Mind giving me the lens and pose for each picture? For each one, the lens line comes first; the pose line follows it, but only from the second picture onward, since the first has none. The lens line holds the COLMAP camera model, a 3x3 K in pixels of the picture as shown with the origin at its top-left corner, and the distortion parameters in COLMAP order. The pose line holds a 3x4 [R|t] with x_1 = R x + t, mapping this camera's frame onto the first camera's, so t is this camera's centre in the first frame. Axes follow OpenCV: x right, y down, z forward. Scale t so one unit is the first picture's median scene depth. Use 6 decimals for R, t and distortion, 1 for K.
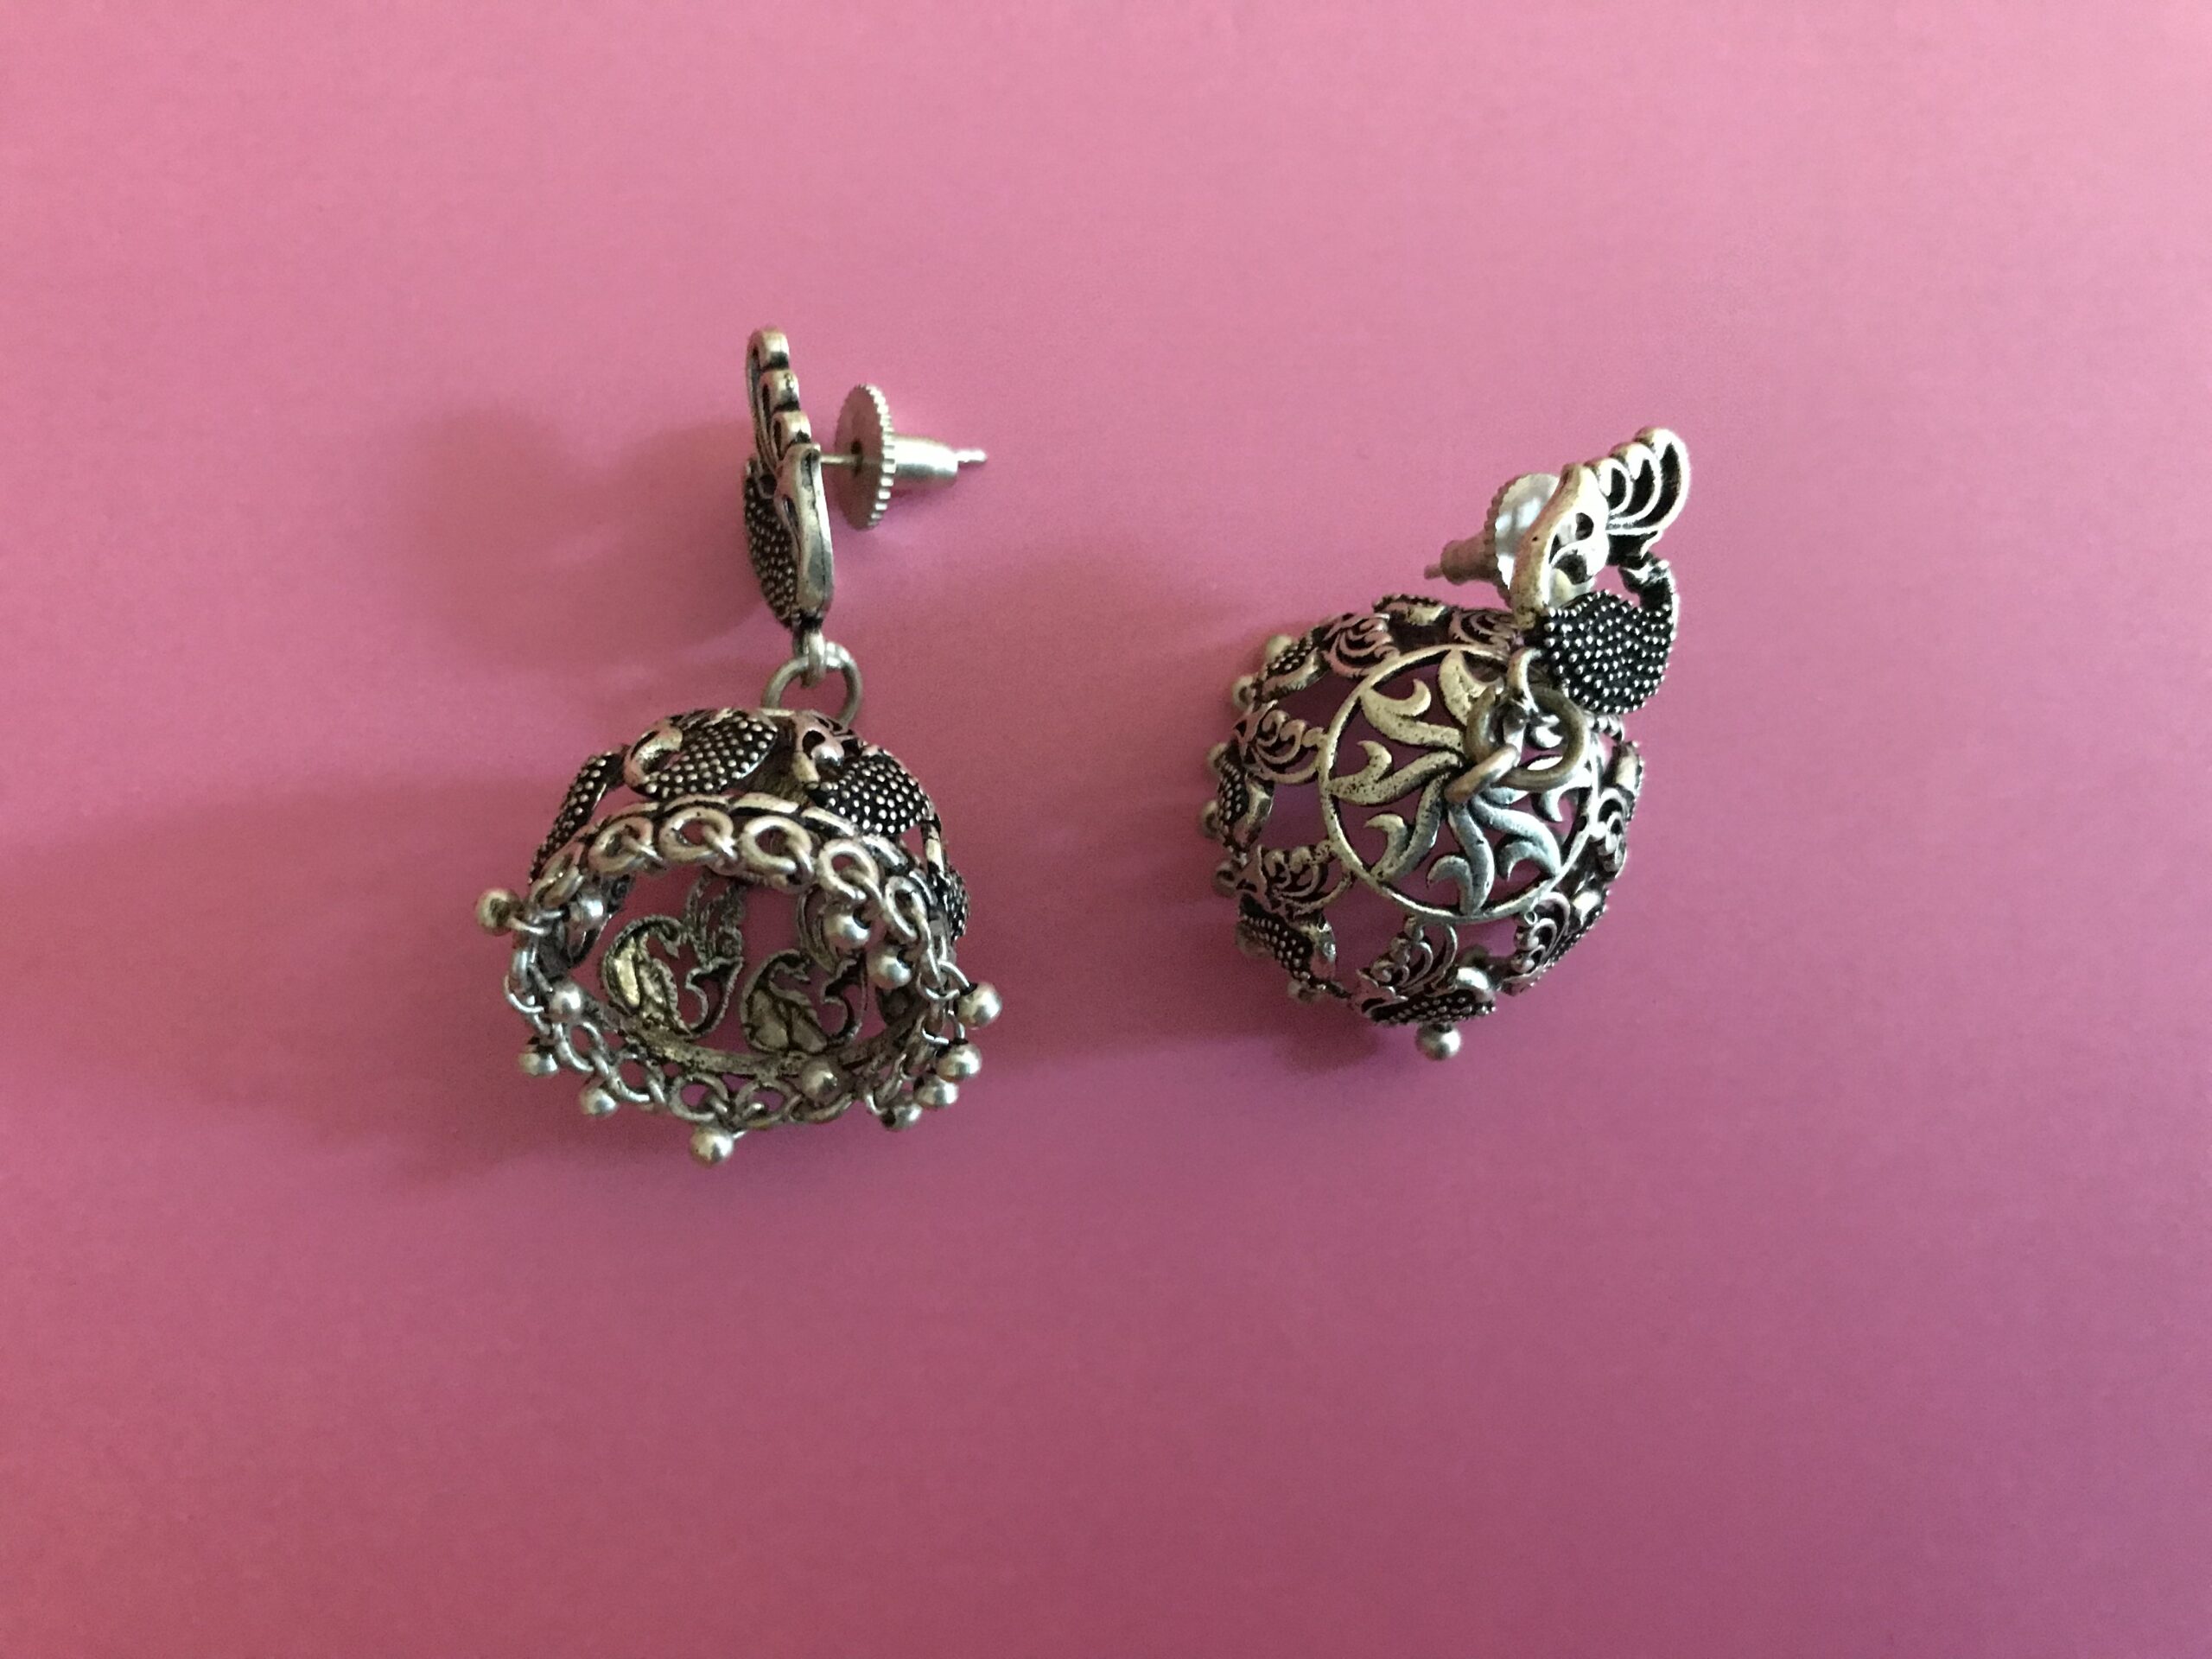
lens RADIAL K [[1772.7, 0, 1093.7], [0, 1772.7, 801.4], [0, 0, 1]] dist [-0.002798, -0.005072]
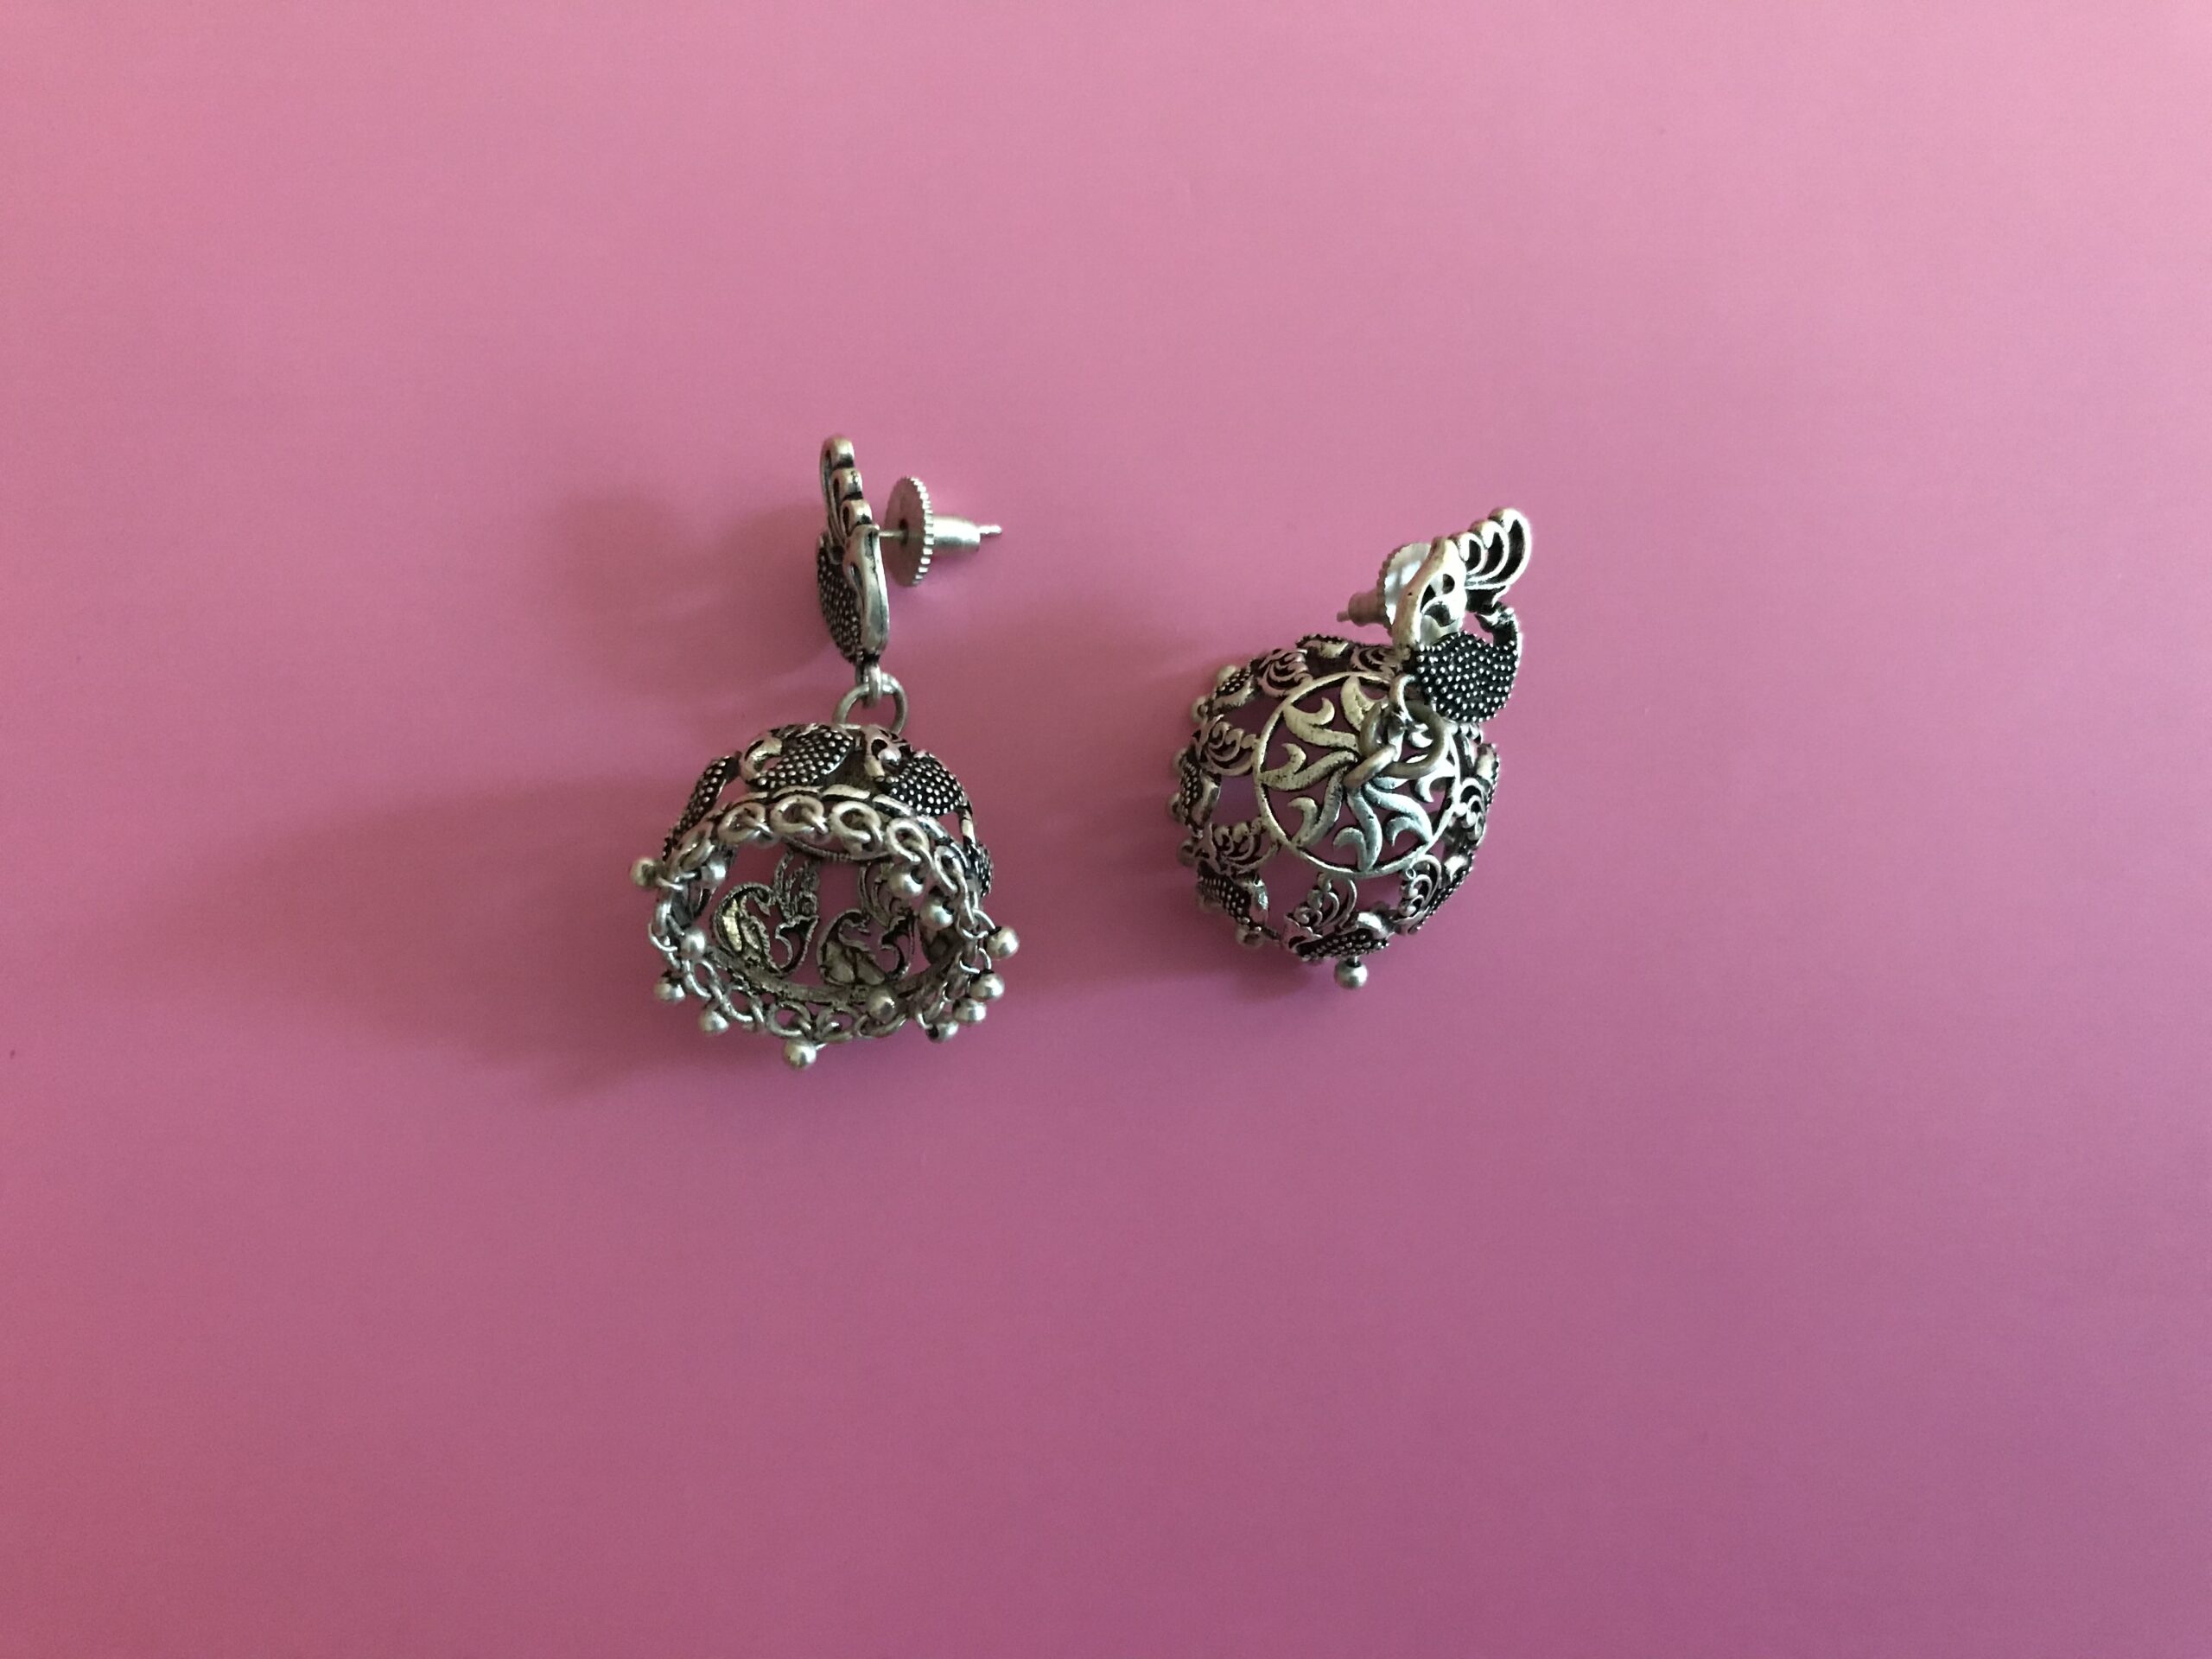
lens RADIAL K [[1776.5, 0, 1106.0], [0, 1776.5, 829.5], [0, 0, 1]] dist [0.009194, -0.008418]
pose [[0.999885, -0.008009, 0.012887, -0.002917], [0.007980, 0.999966, 0.002263, 0.026754], [-0.012904, -0.002160, 0.999914, -0.348729]]
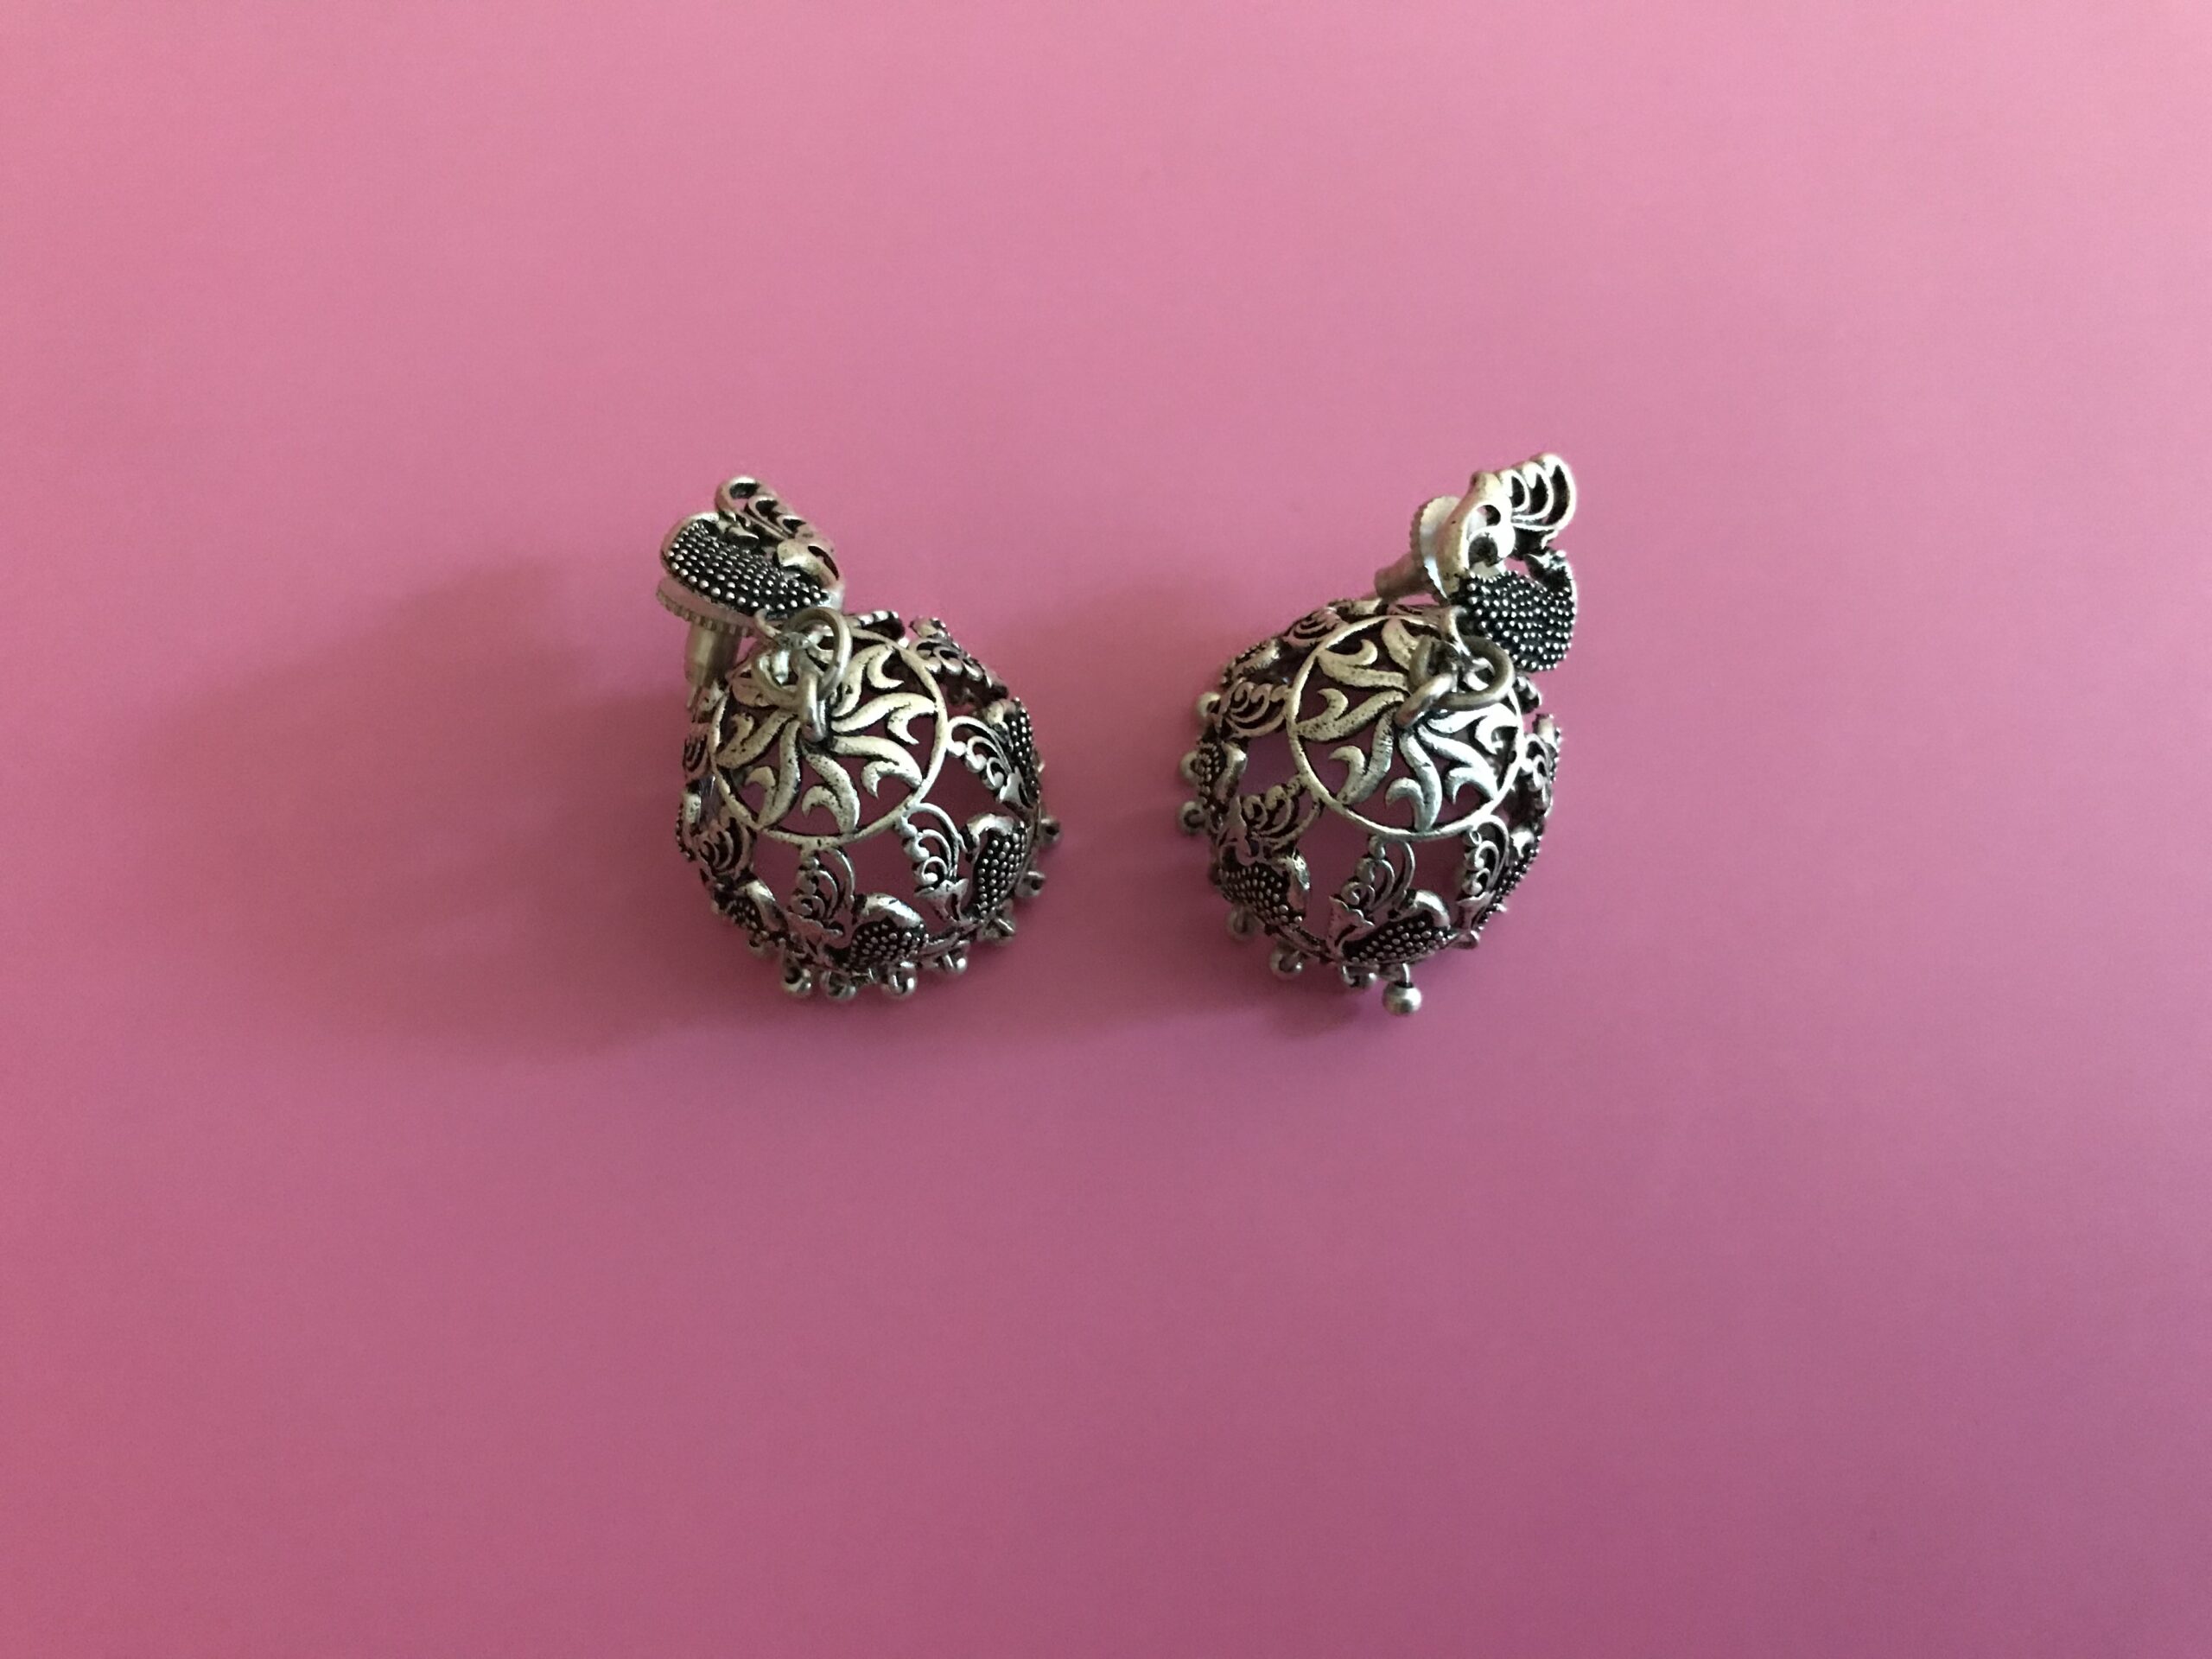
lens RADIAL K [[1776.5, 0, 1106.0], [0, 1776.5, 829.5], [0, 0, 1]] dist [0.009194, -0.008418]
pose [[0.998104, -0.029320, 0.054116, -0.056747], [0.039592, 0.979040, -0.199782, 0.280504], [-0.047124, 0.201546, 0.978345, -0.125239]]
